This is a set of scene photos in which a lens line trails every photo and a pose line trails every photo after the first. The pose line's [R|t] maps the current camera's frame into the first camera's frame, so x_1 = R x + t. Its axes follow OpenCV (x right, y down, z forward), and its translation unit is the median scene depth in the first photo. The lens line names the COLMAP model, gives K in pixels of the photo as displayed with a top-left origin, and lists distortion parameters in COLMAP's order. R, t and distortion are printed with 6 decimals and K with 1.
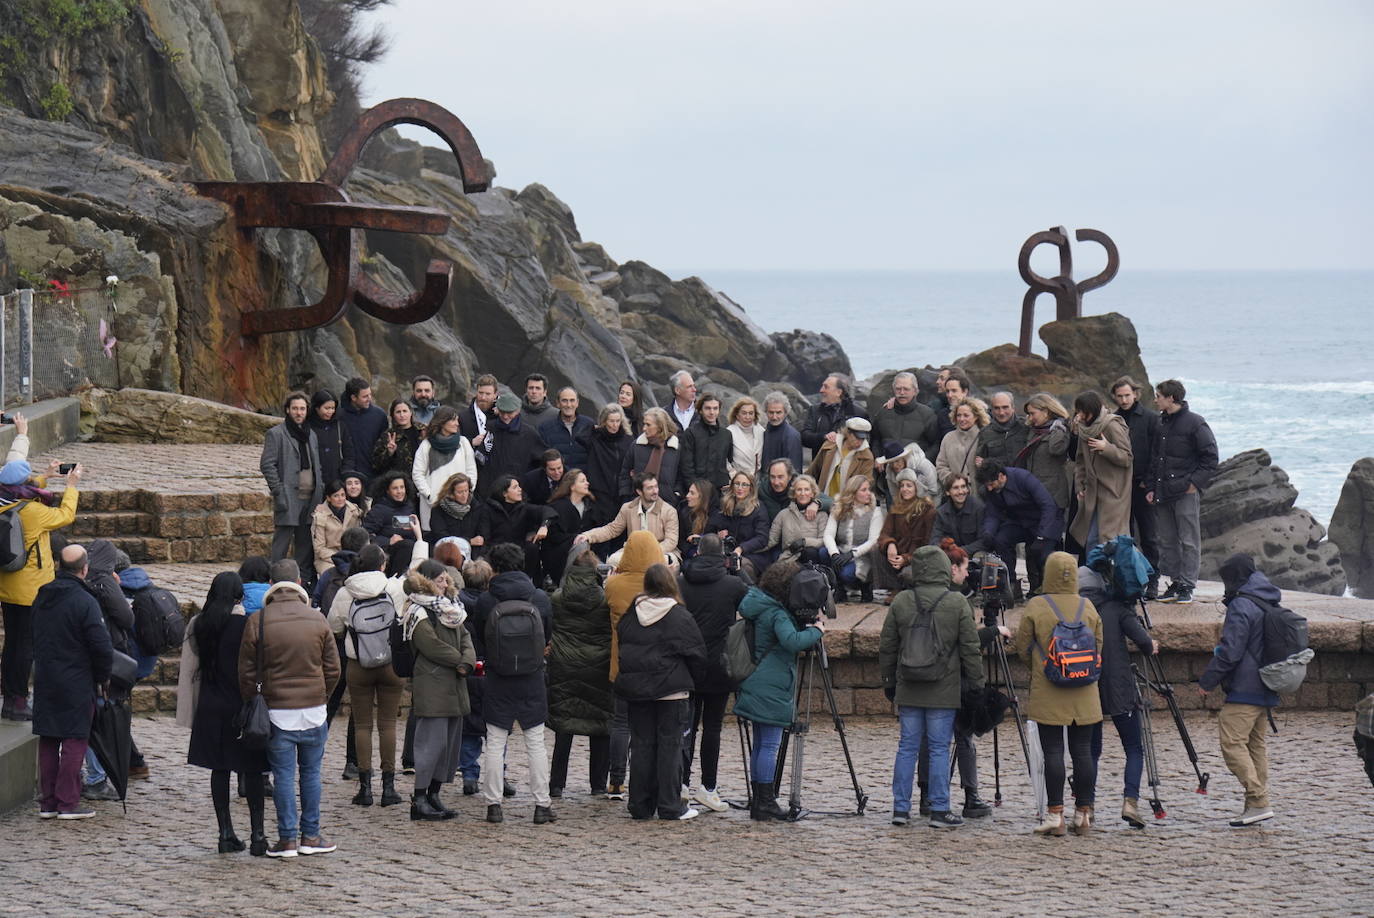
lens RADIAL K [[5163.5, 0, 577.2], [0, 5163.5, 460.2], [0, 0, 1]] dist [0.166224, -0.003937]
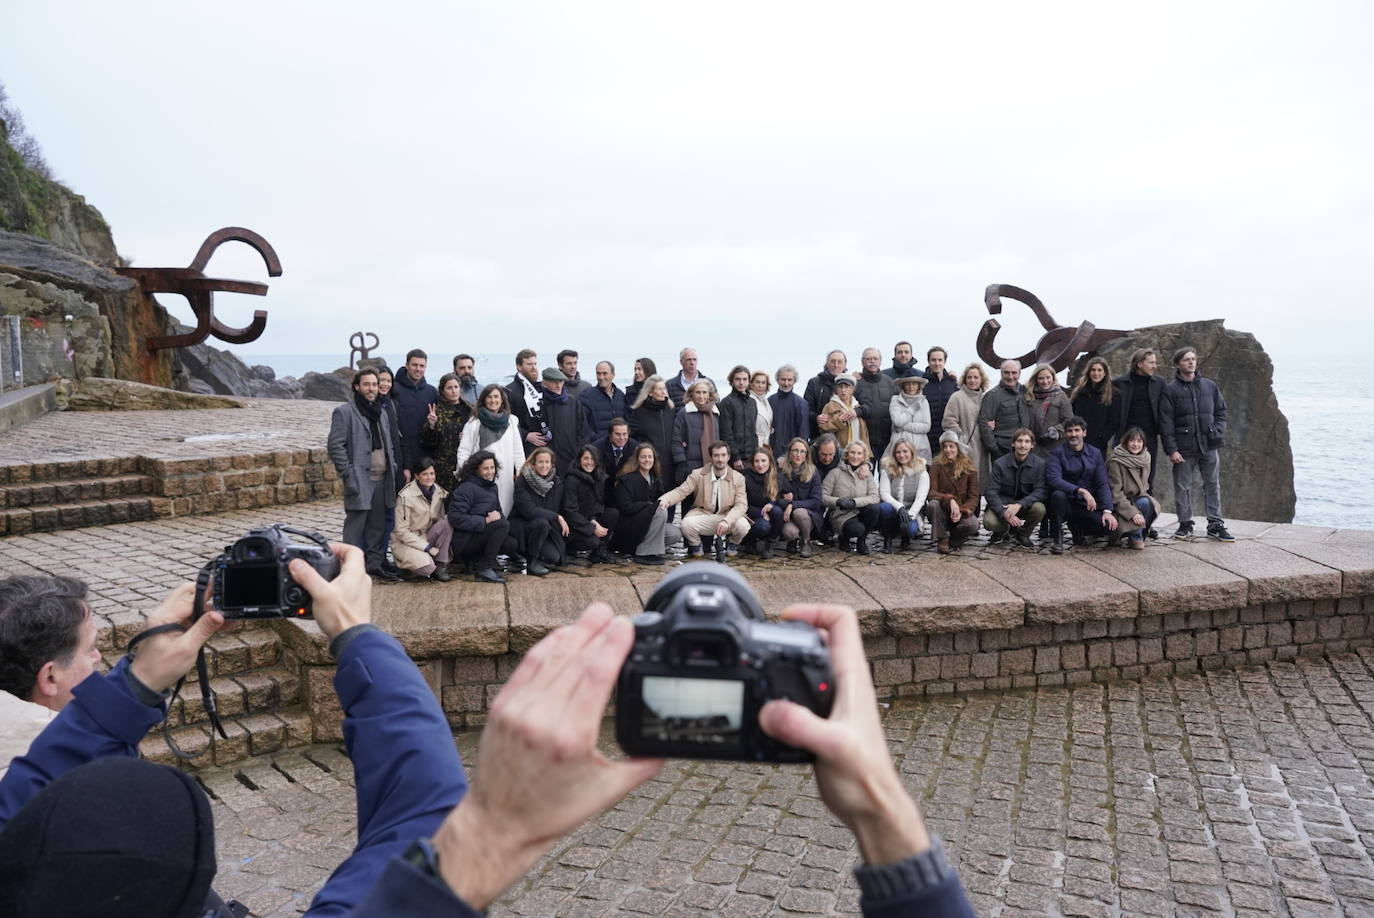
lens RADIAL K [[1091.0, 0, 687.0], [0, 1091.0, 459.0], [0, 0, 1]] dist [-0.000876, 0.007068]
pose [[0.899809, -0.045047, 0.433952, -0.063393], [0.019678, 0.997833, 0.062778, -0.005700], [-0.435840, -0.047949, 0.898746, 0.564449]]
